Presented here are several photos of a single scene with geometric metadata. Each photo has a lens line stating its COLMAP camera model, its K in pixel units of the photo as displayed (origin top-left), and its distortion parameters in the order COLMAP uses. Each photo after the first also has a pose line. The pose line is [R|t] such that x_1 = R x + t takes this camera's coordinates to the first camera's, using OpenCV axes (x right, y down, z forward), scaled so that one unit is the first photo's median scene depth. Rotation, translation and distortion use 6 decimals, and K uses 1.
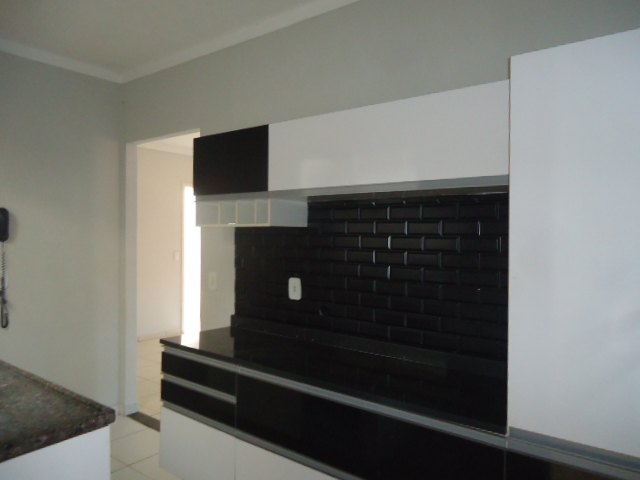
lens RADIAL K [[466.2, 0, 320.0], [0, 466.2, 240.0], [0, 0, 1]] dist [-0.008048, 0.008669]
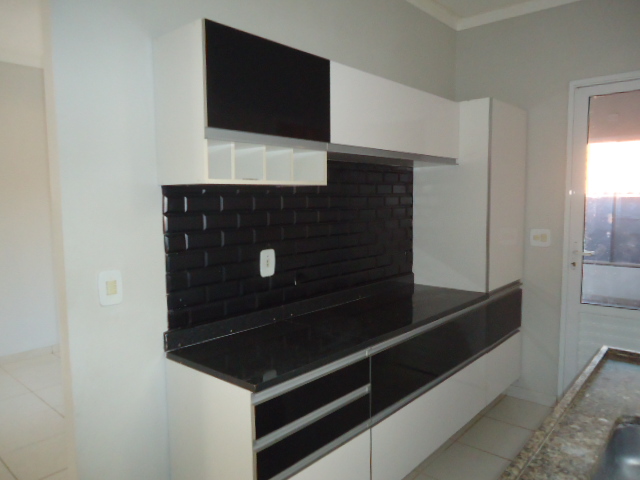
lens RADIAL K [[466.2, 0, 320.0], [0, 466.2, 240.0], [0, 0, 1]] dist [-0.008048, 0.008669]
pose [[0.051330, -0.094770, 0.994175, -0.856058], [0.019398, 0.995394, 0.093884, -0.008942], [-0.998493, 0.014466, 0.052932, 0.875237]]
